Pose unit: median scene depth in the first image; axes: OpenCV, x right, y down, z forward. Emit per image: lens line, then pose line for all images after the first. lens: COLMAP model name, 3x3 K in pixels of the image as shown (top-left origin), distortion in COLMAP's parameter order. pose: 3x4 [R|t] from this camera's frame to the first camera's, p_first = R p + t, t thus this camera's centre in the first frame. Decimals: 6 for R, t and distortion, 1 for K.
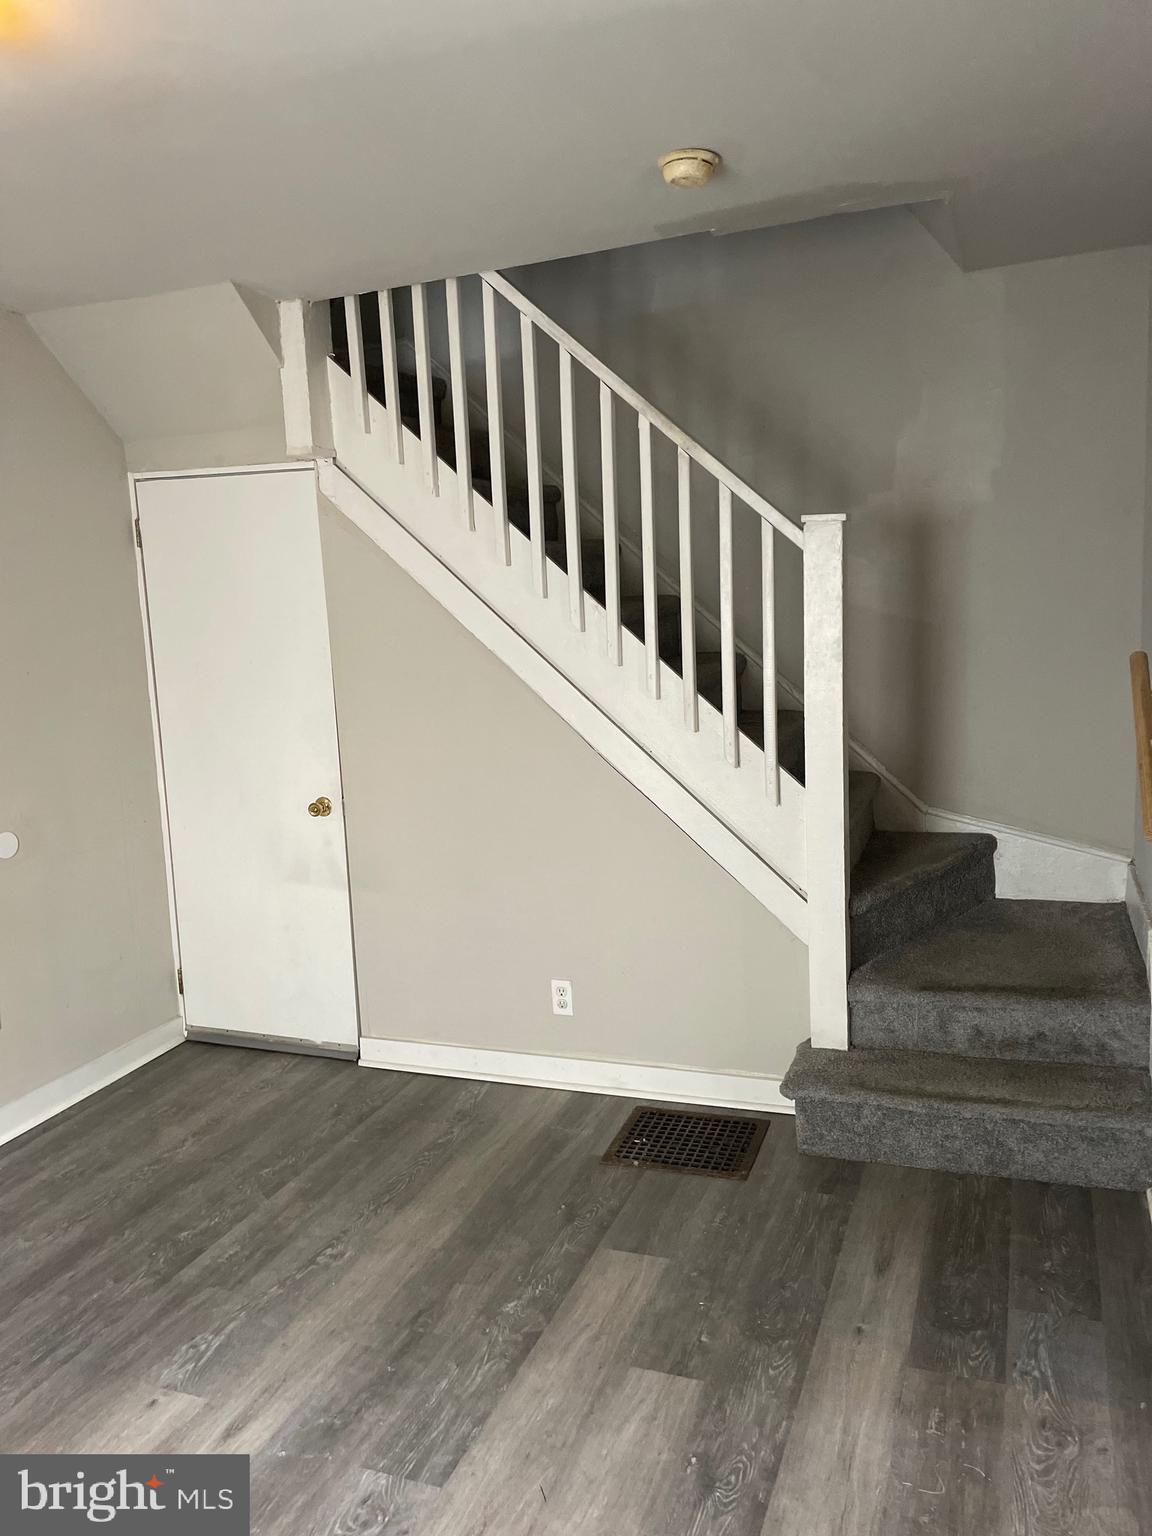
lens RADIAL K [[1178.0, 0, 583.9], [0, 1178.0, 769.5], [0, 0, 1]] dist [0.087890, -0.132498]
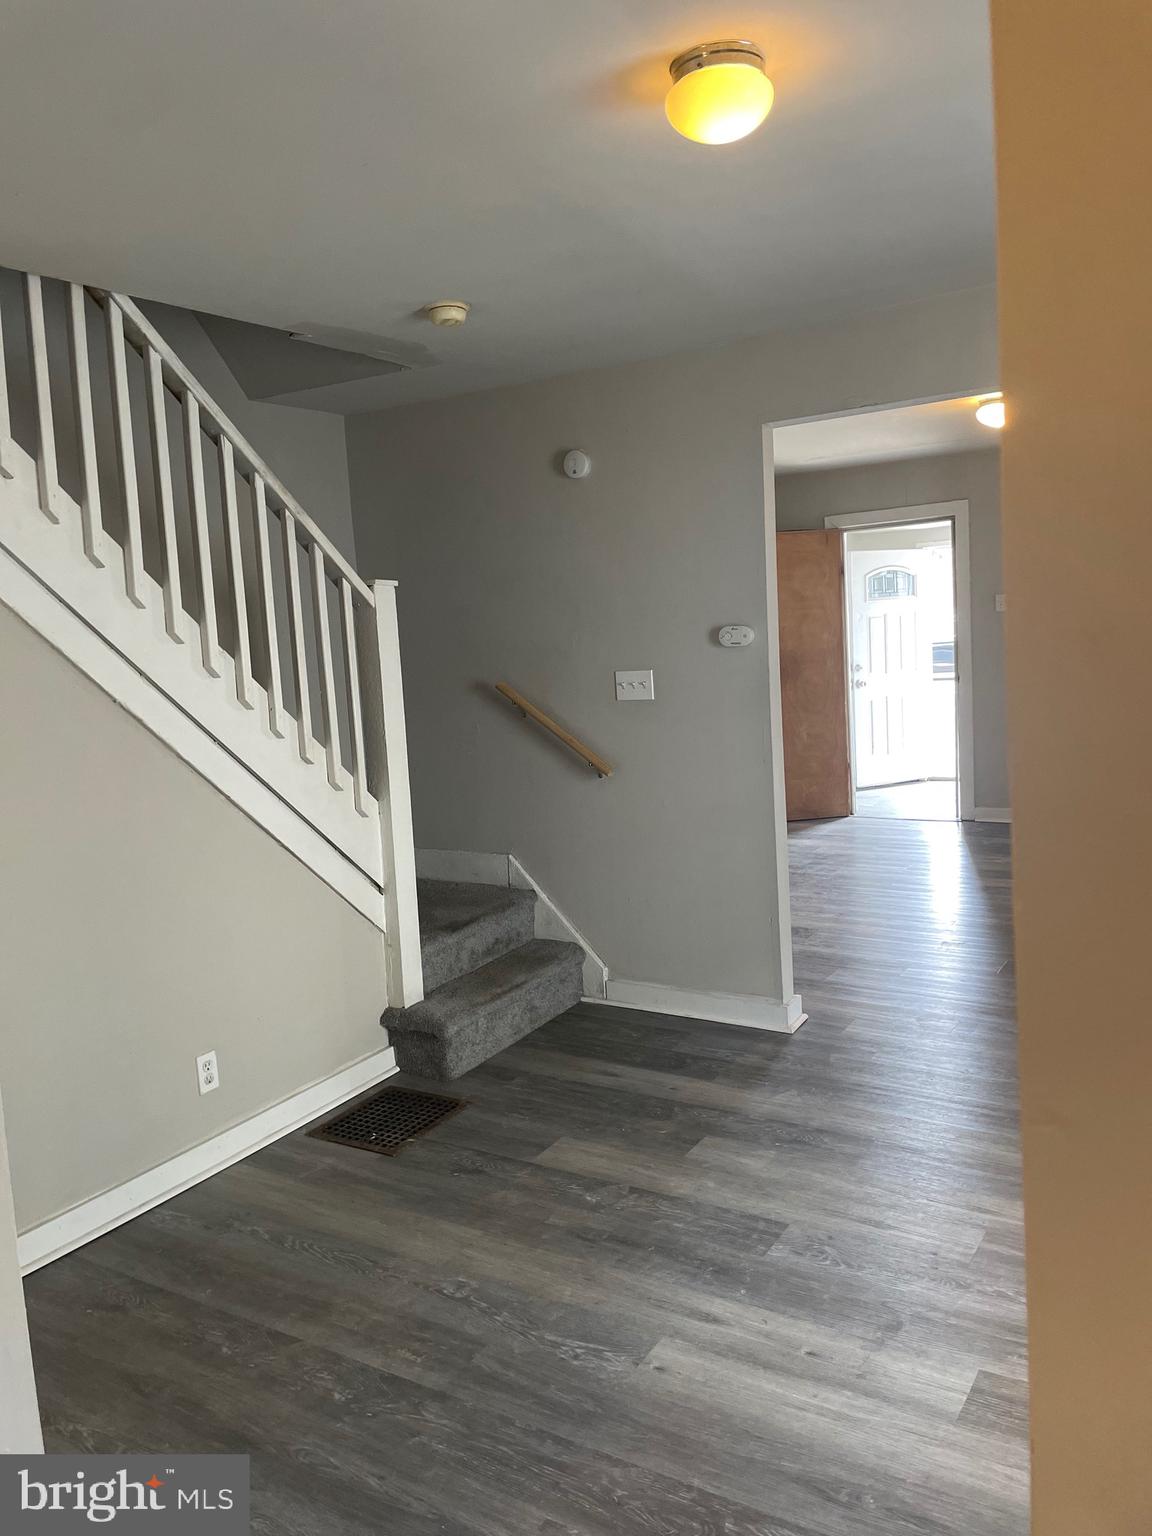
lens RADIAL K [[1178.0, 0, 583.9], [0, 1178.0, 769.5], [0, 0, 1]] dist [0.087890, -0.132498]
pose [[0.179648, -0.083287, 0.980199, -1.044827], [0.193093, 0.980011, 0.047882, -0.033940], [-0.964594, 0.180668, 0.192140, 0.595670]]
